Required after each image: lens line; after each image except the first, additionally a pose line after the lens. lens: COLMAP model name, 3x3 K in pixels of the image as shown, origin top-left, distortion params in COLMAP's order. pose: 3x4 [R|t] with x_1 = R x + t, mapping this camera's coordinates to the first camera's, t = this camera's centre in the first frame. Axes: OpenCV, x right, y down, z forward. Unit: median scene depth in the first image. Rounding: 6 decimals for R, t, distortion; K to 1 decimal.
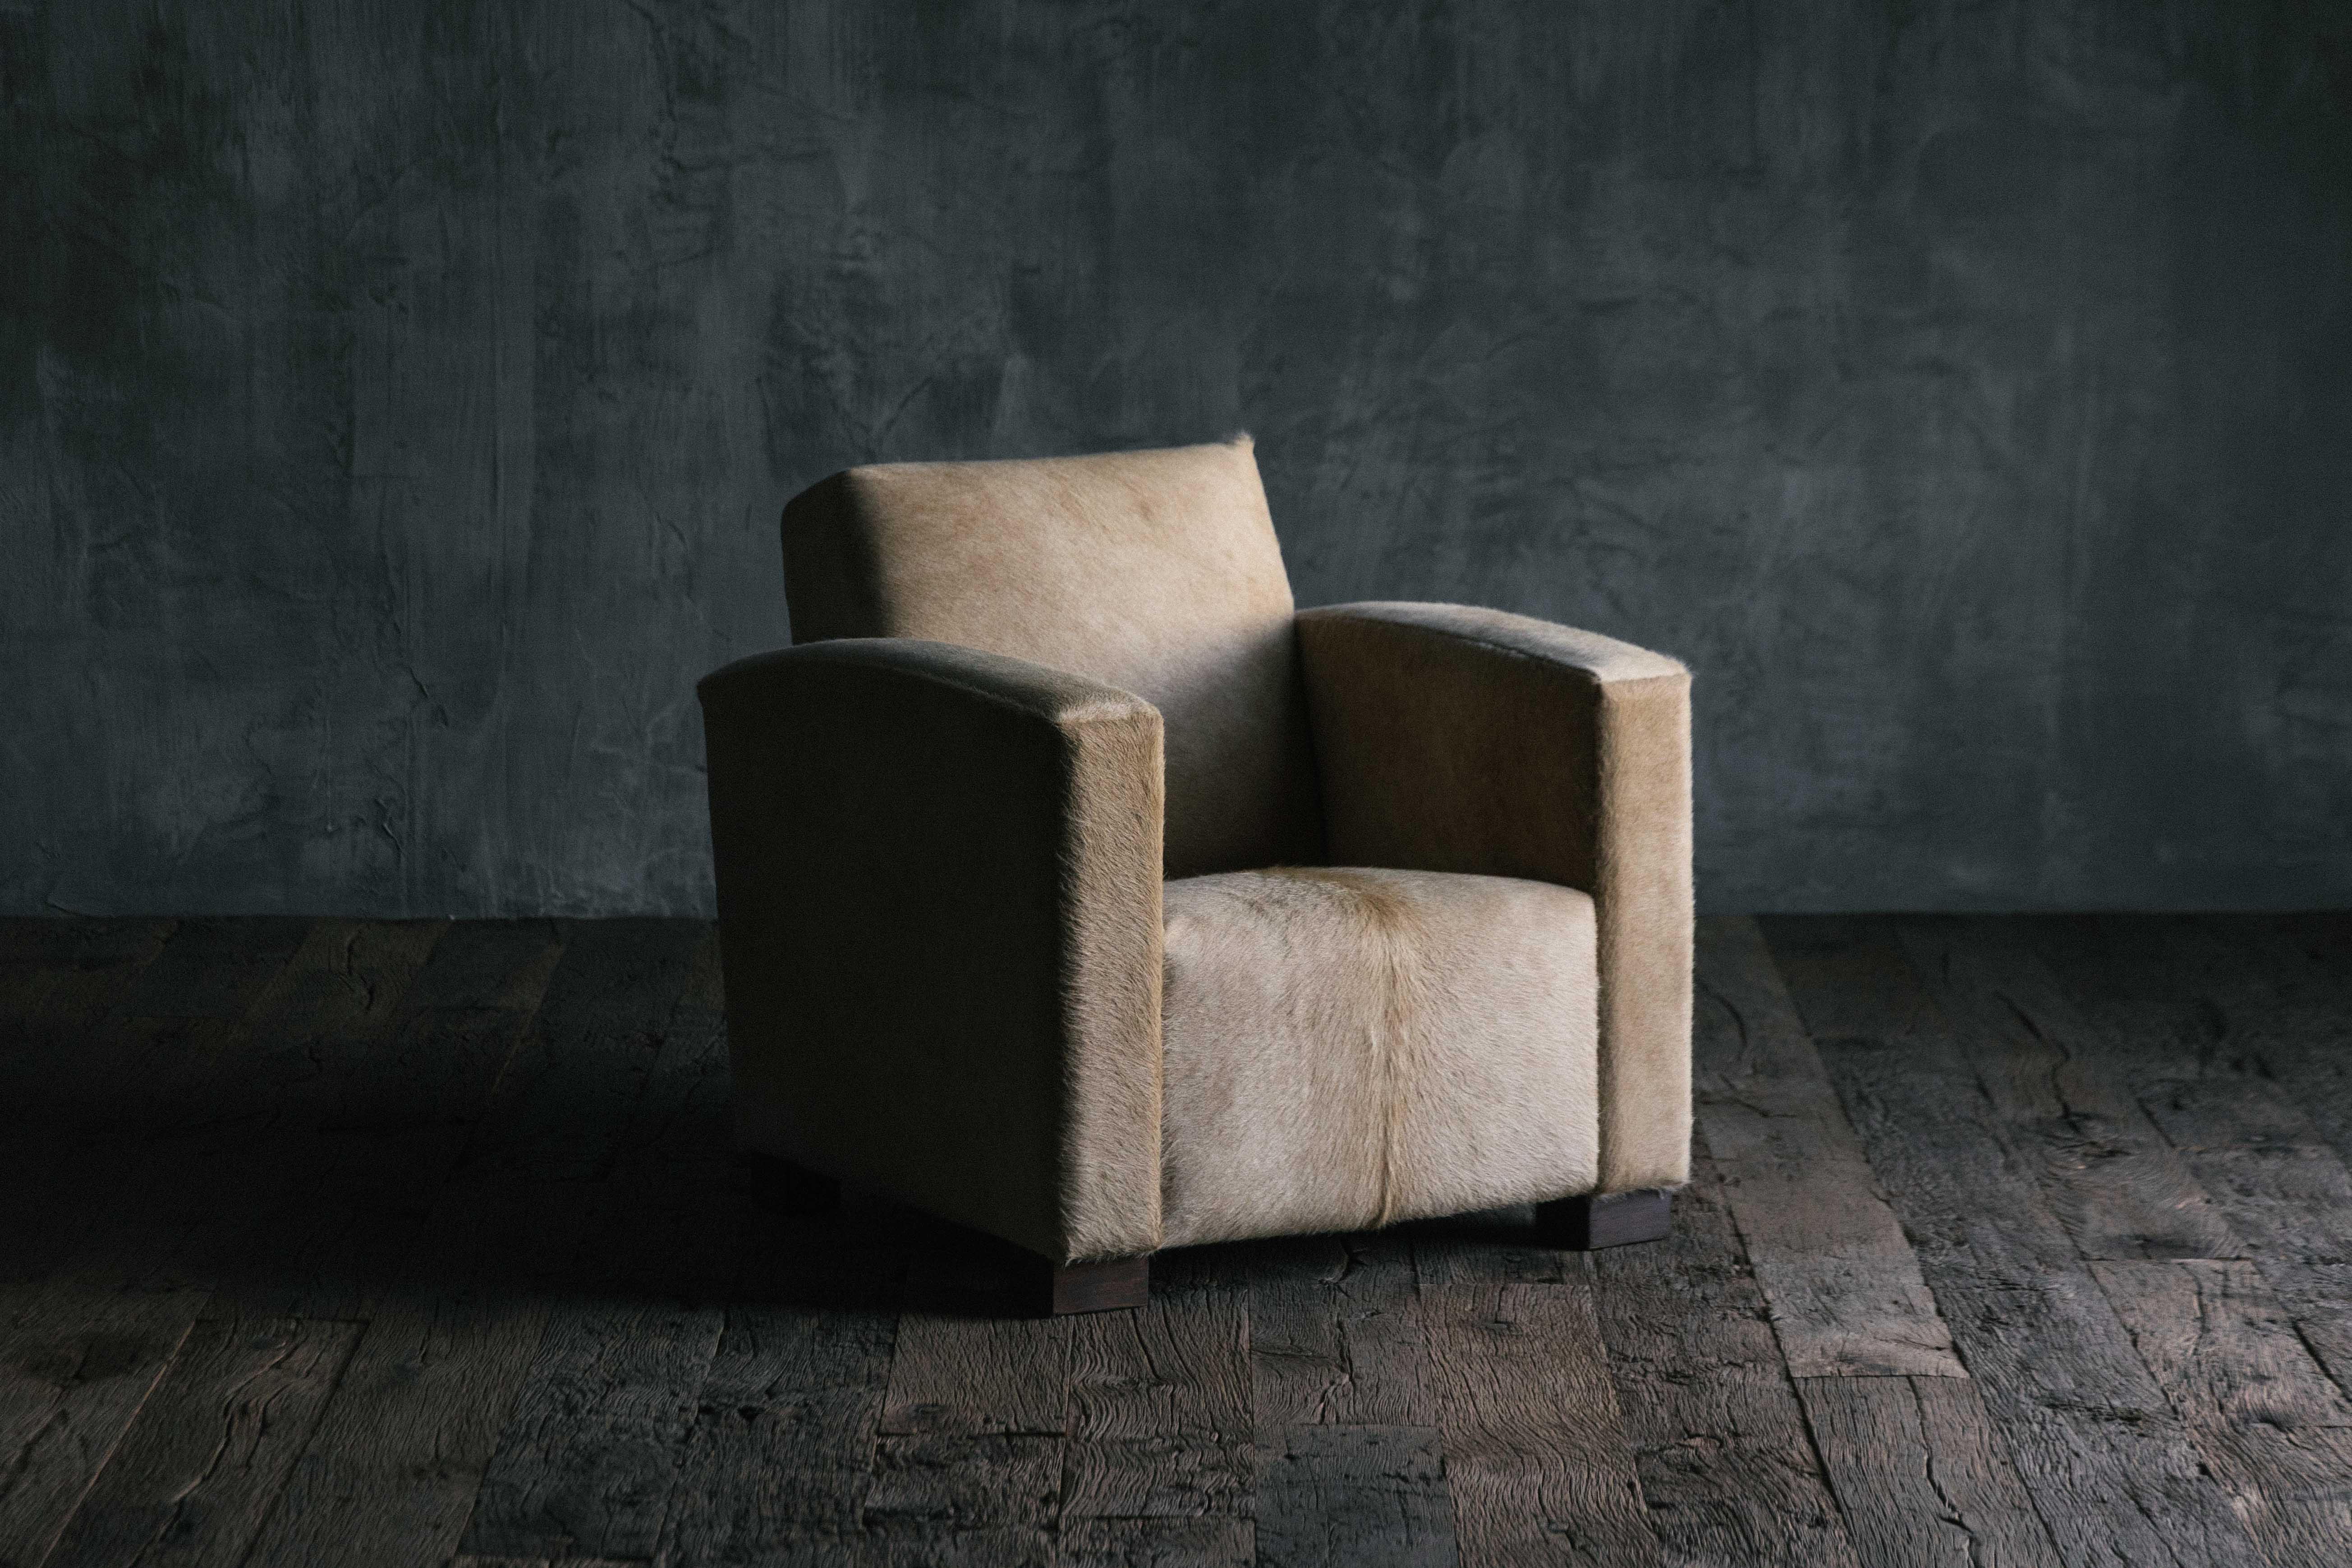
lens RADIAL K [[7135.8, 0, 1232.9], [0, 7135.8, 814.4], [0, 0, 1]] dist [0.100182, 0.000000]
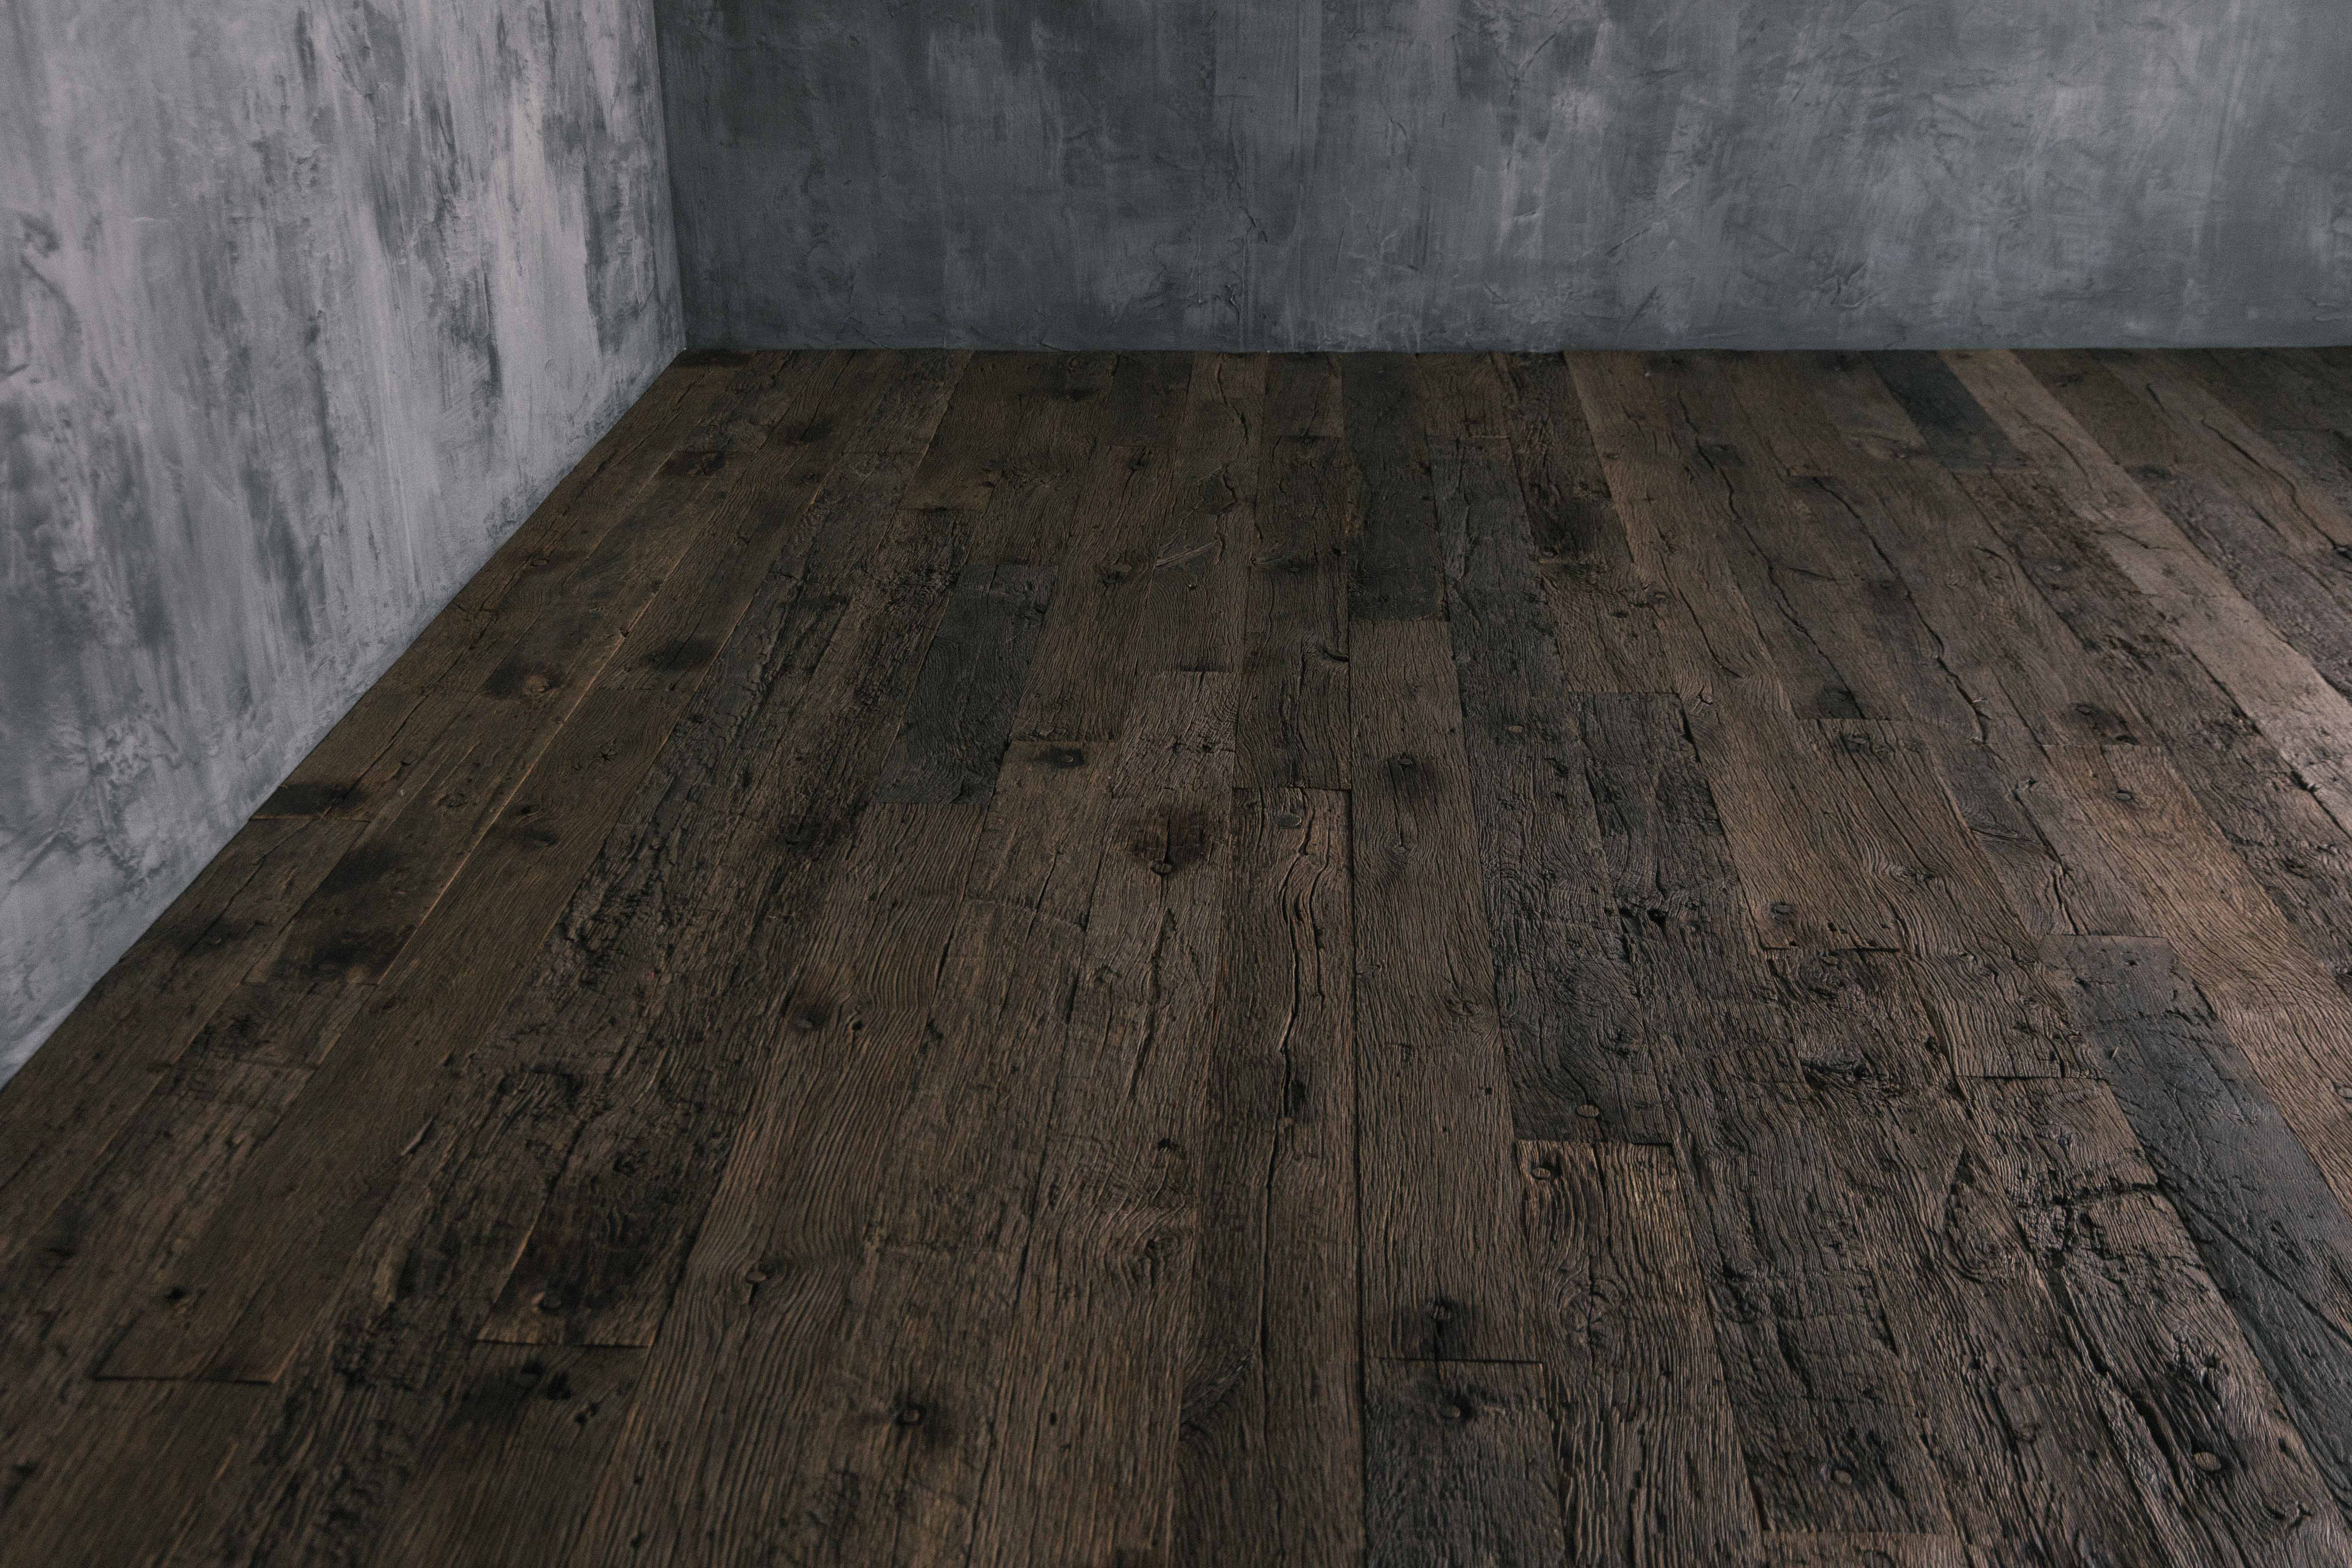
lens RADIAL K [[2496.8, 0, 1212.8], [0, 2496.8, 768.9], [0, 0, 1]] dist [0.002070, 0.000000]
pose [[0.998818, 0.009807, -0.047607, -0.093591], [0.003479, 0.962496, 0.271274, -0.054613], [0.048482, -0.271119, 0.961324, 0.380453]]
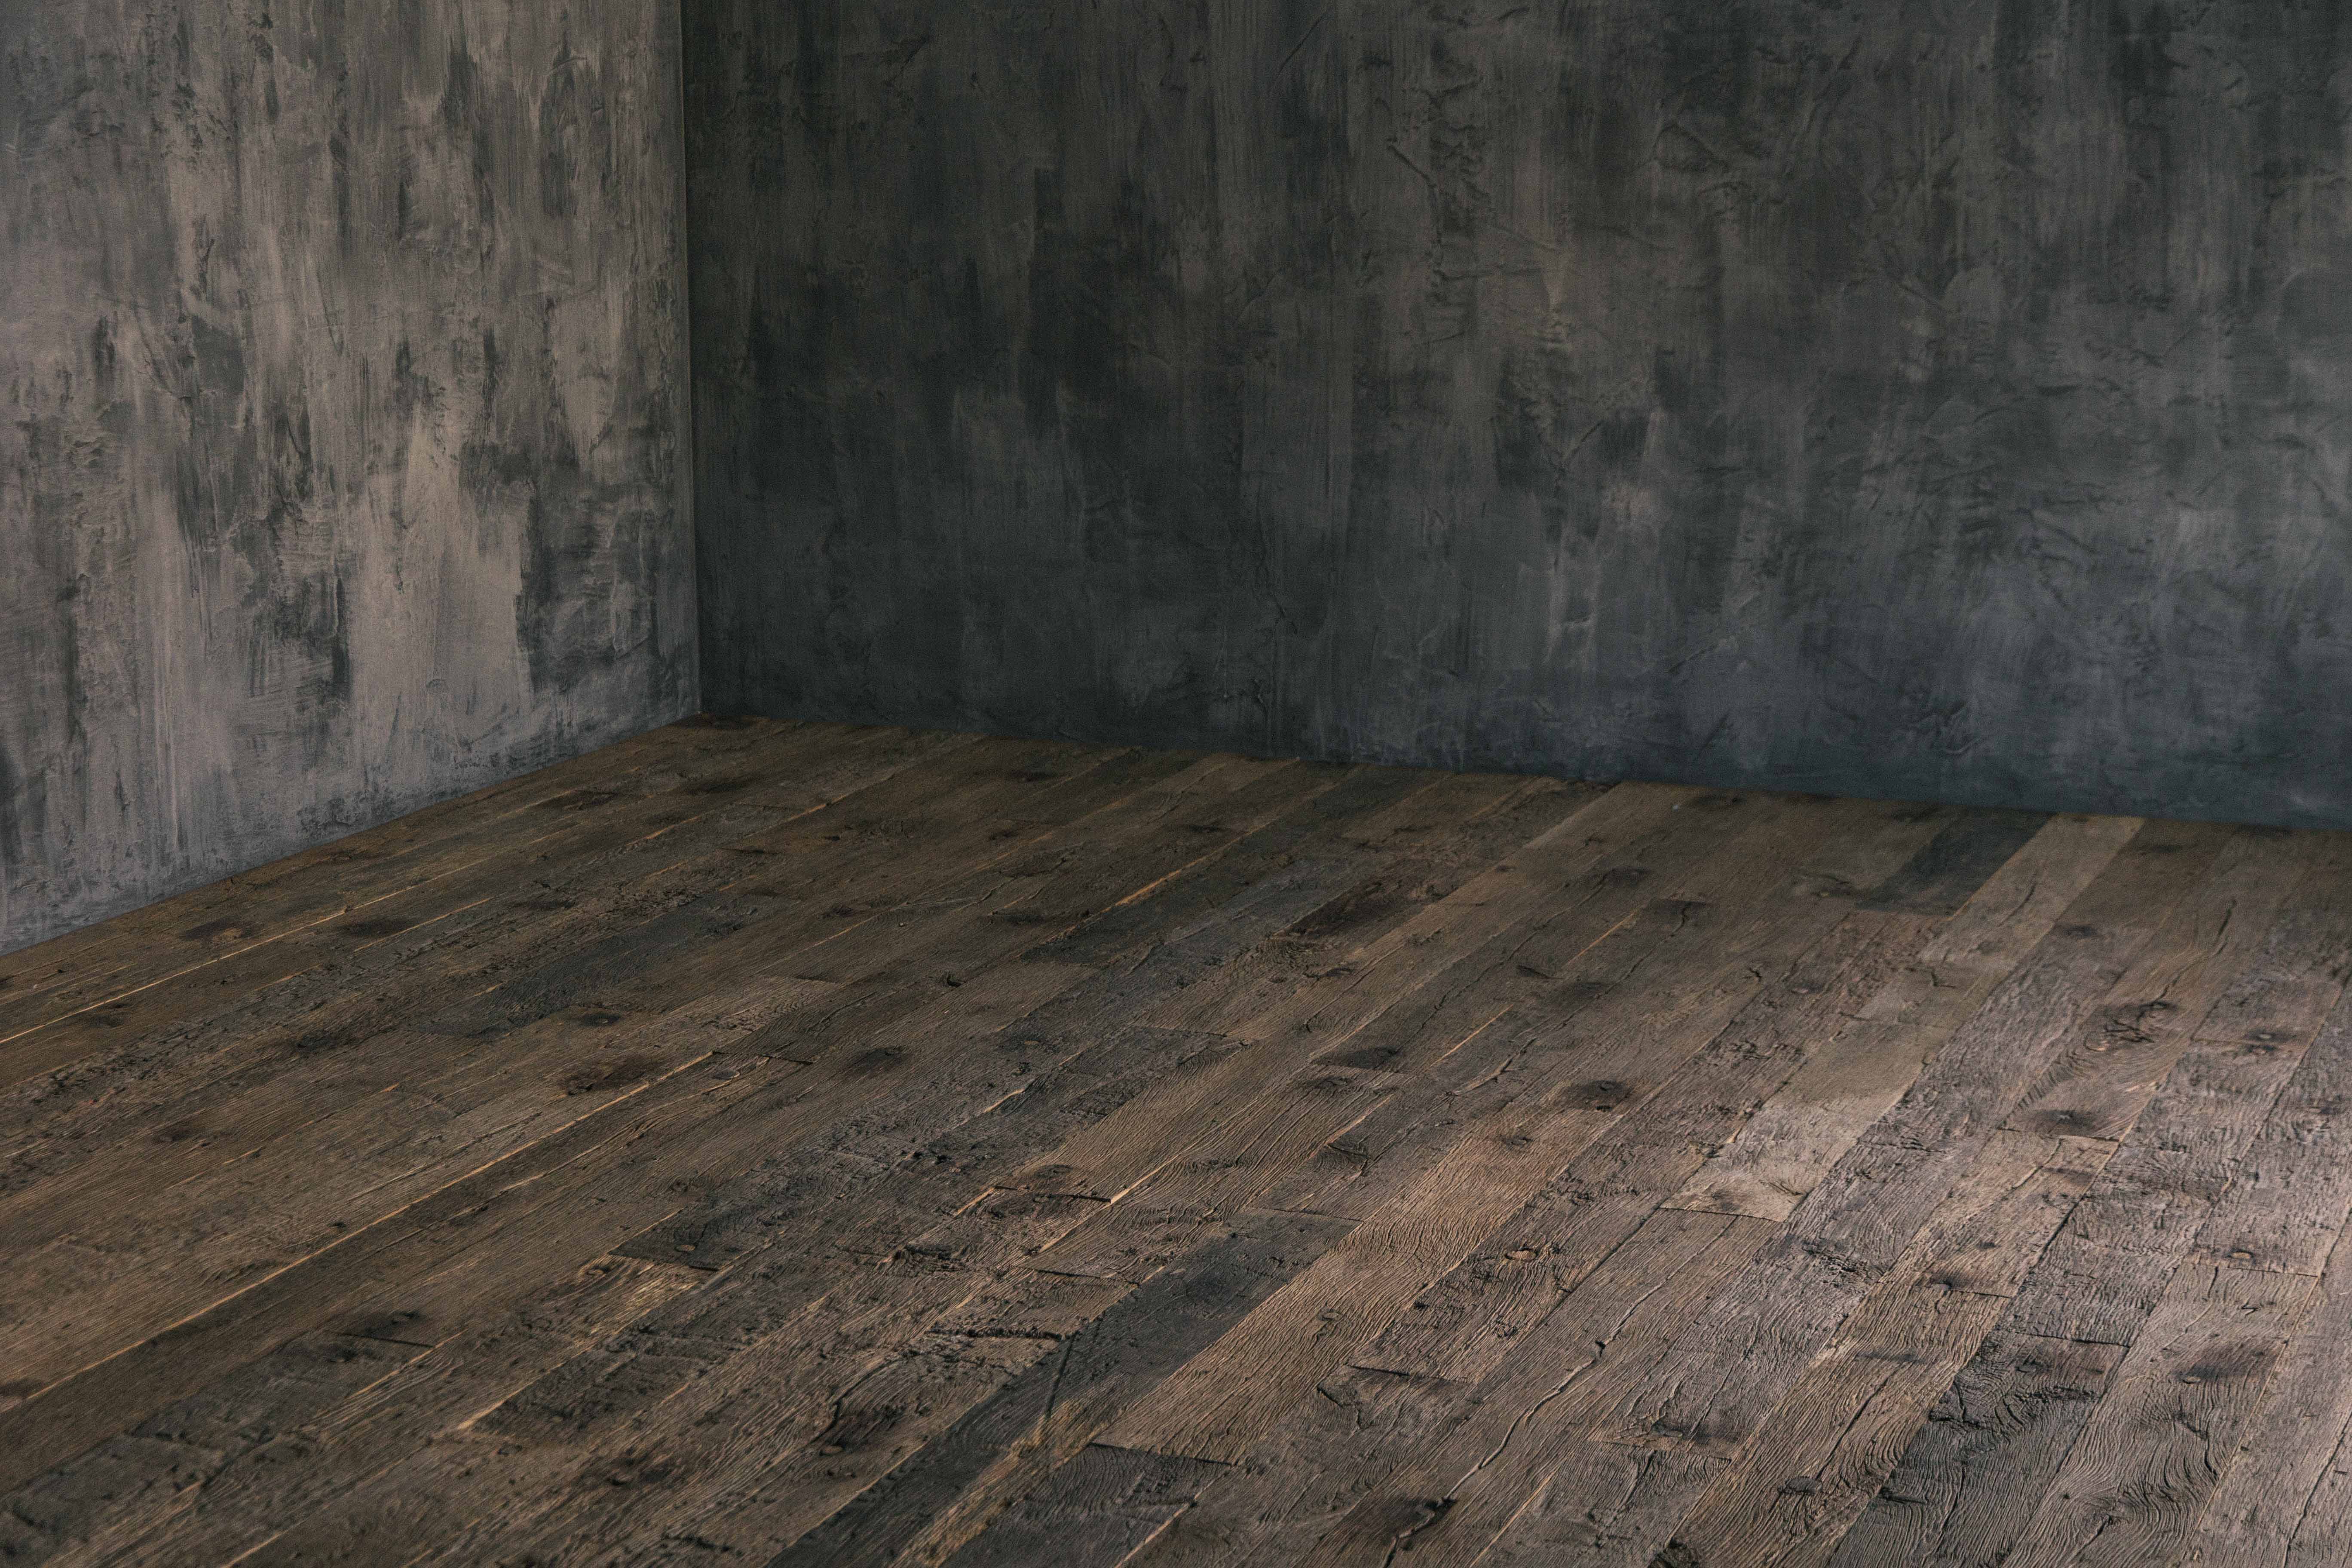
lens RADIAL K [[4244.4, 0, 1244.5], [0, 4244.4, 780.4], [0, 0, 1]] dist [0.039464, 0.000000]
pose [[0.925636, 0.070329, -0.371821, 0.225110], [-0.049881, 0.996680, 0.064342, -0.040003], [0.375112, -0.041011, 0.926072, 0.144850]]
